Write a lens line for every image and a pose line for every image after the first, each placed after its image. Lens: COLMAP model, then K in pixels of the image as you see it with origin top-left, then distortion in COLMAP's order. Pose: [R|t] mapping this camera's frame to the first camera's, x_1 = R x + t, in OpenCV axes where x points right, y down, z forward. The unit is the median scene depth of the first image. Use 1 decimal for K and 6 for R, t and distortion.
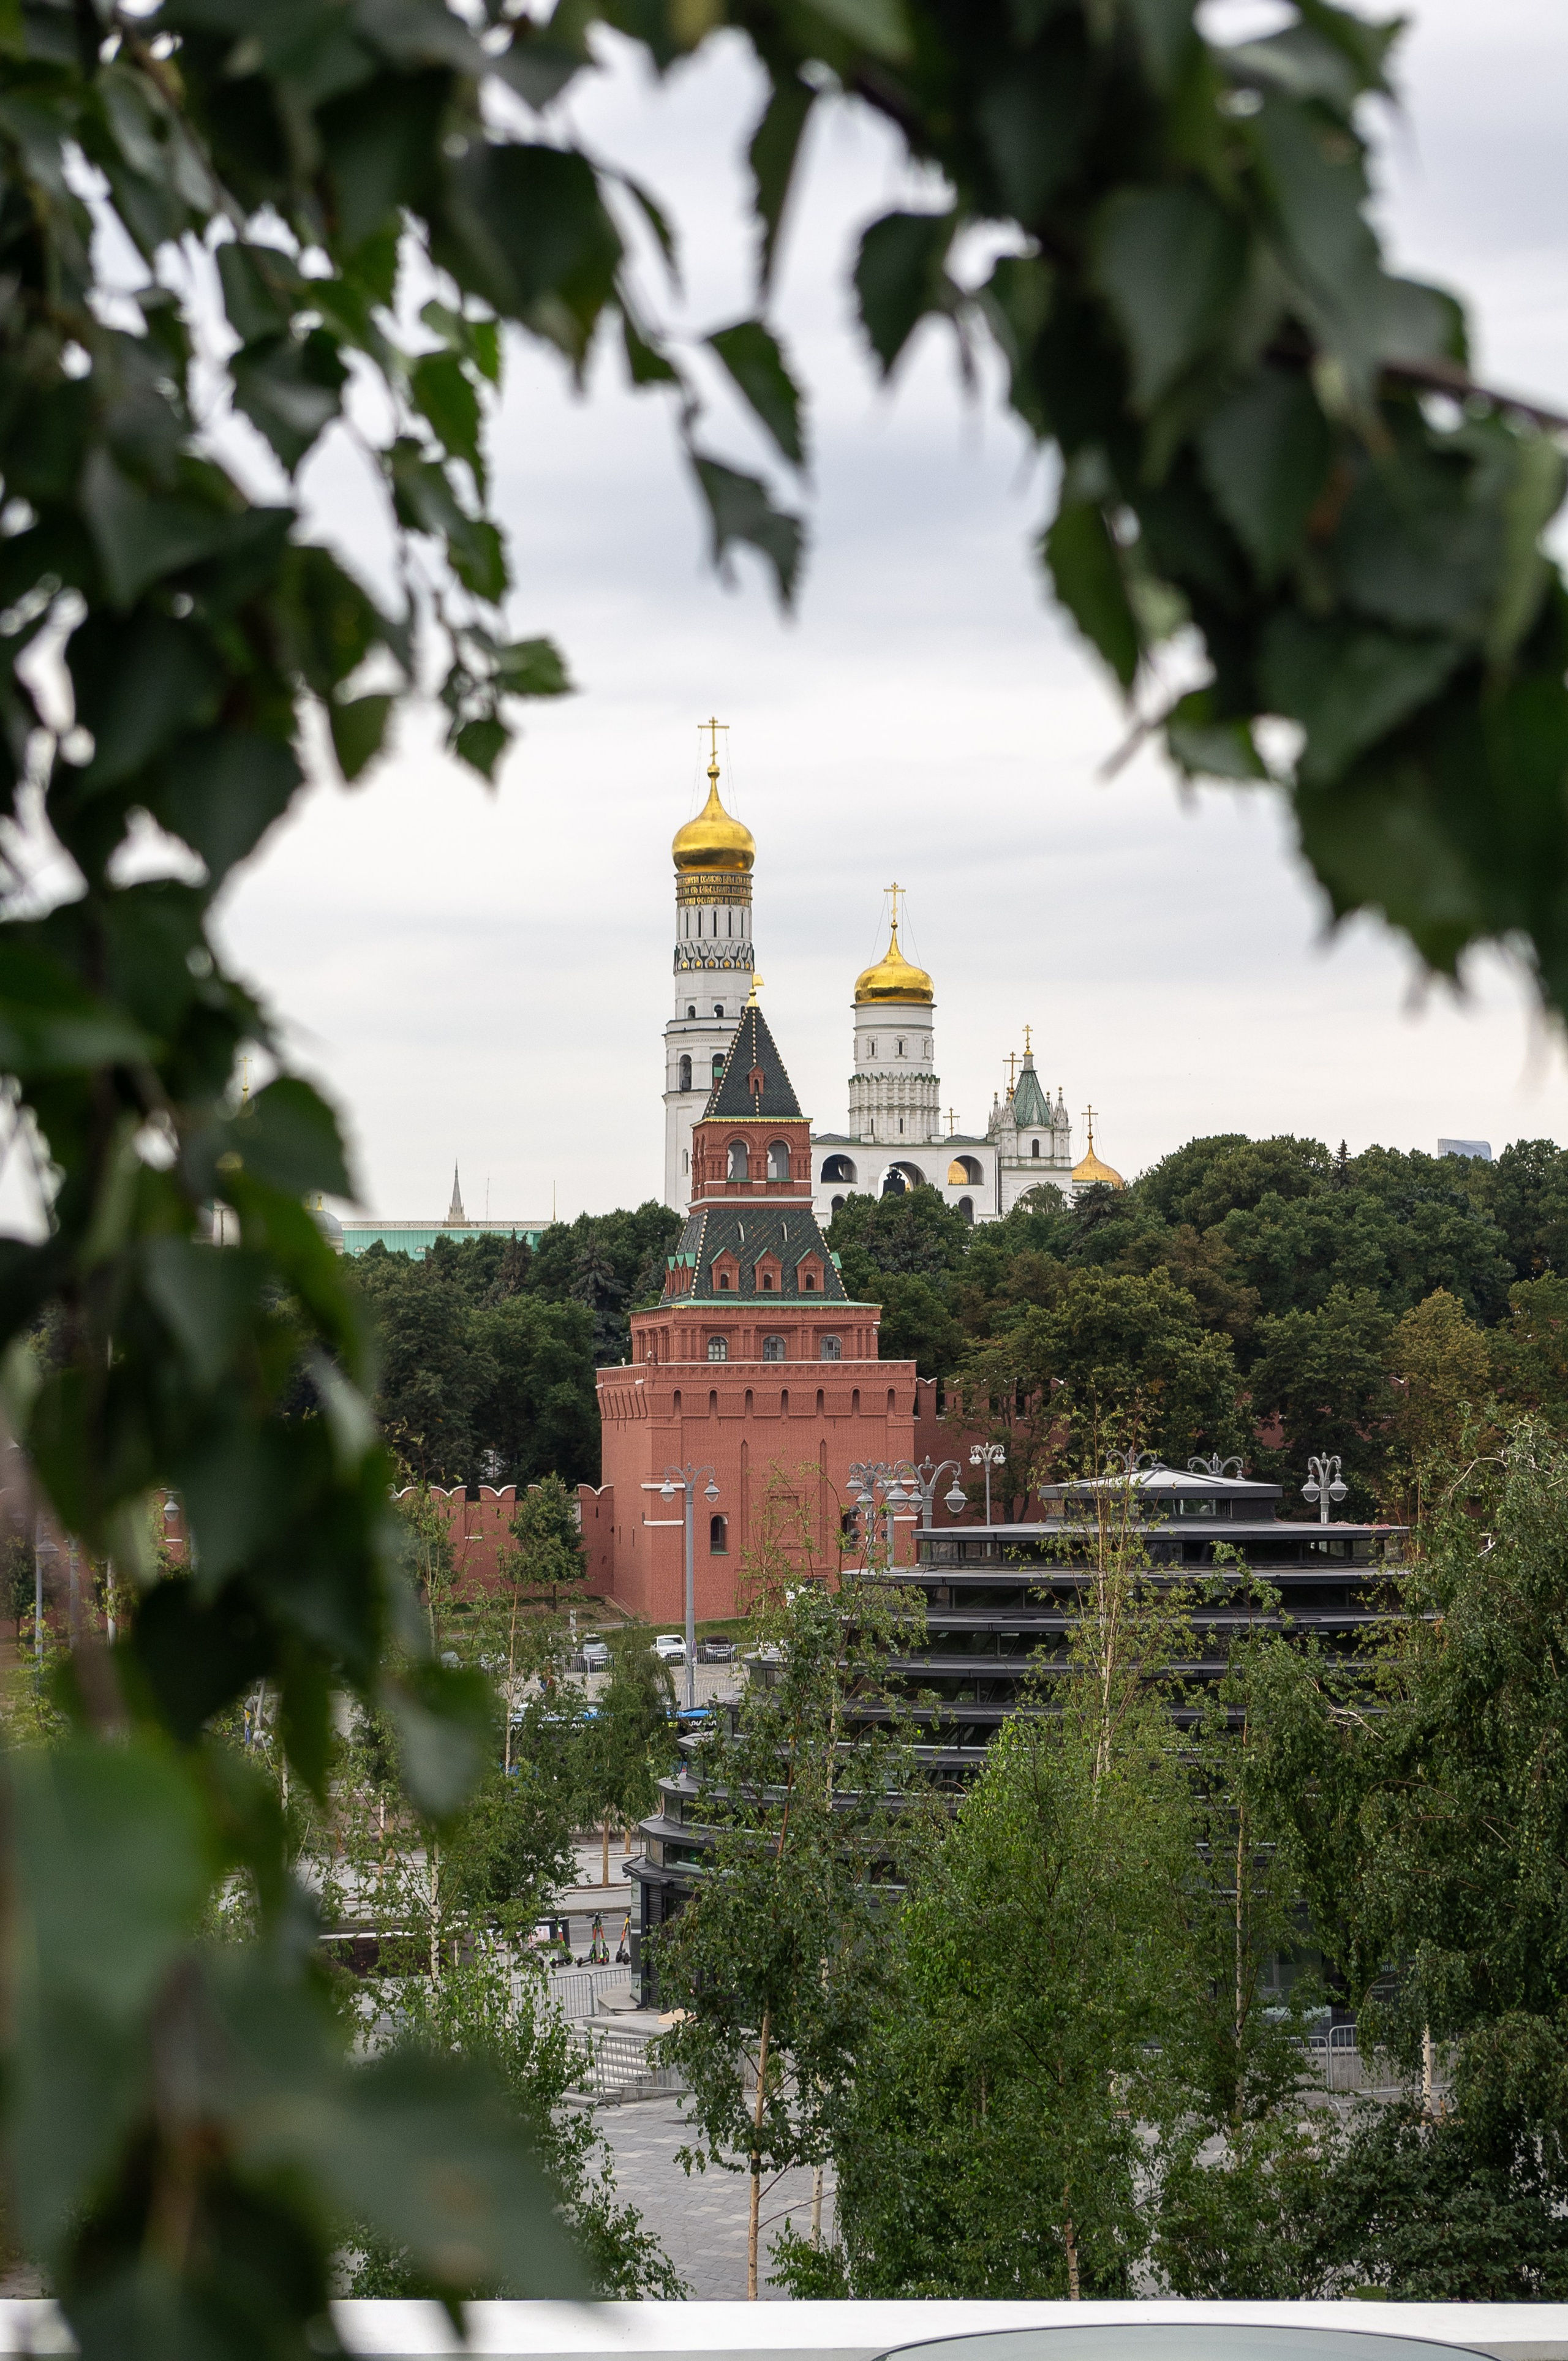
lens RADIAL K [[5591.5, 0, 787.6], [0, 5591.5, 1185.6], [0, 0, 1]] dist [-0.022965, 0.000000]
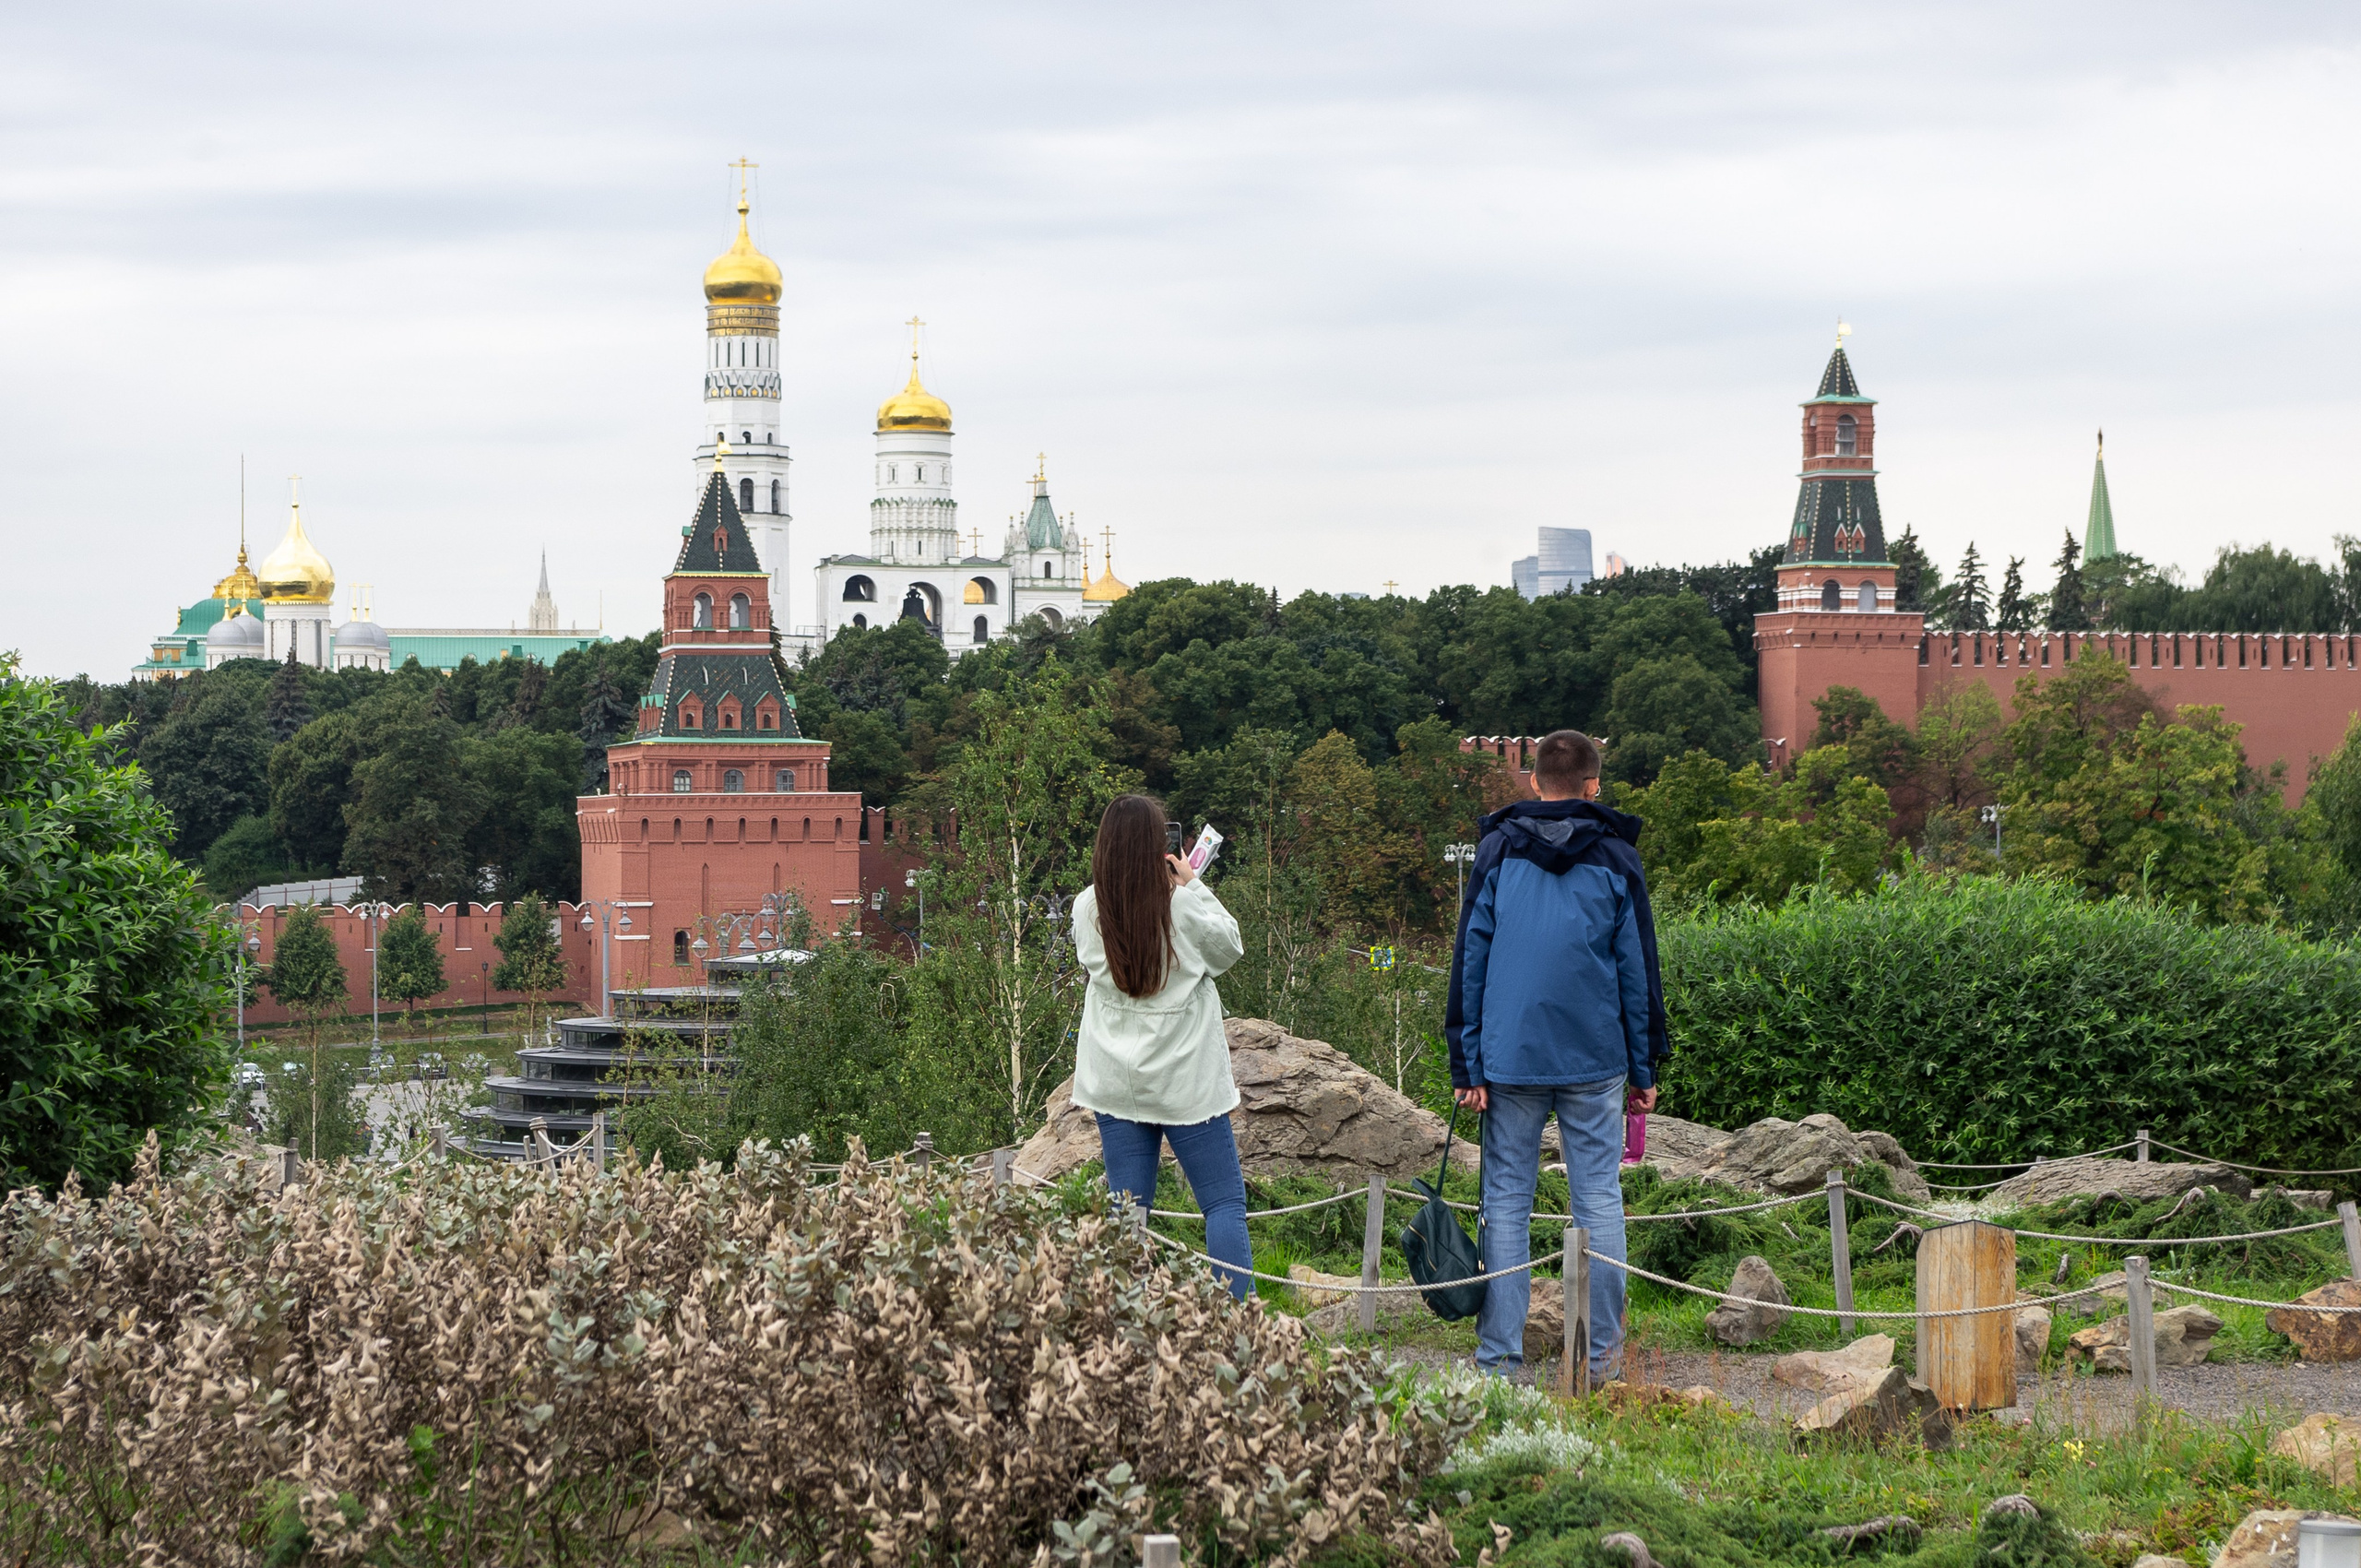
lens RADIAL K [[5591.5, 0, 1179.1], [0, 5591.5, 774.8], [0, 0, 1]] dist [-0.022965, 0.000000]
pose [[0.998501, 0.005478, 0.054462, 0.023220], [-0.007422, 0.999340, 0.035553, -0.011181], [-0.054231, -0.035904, 0.997883, -0.104634]]
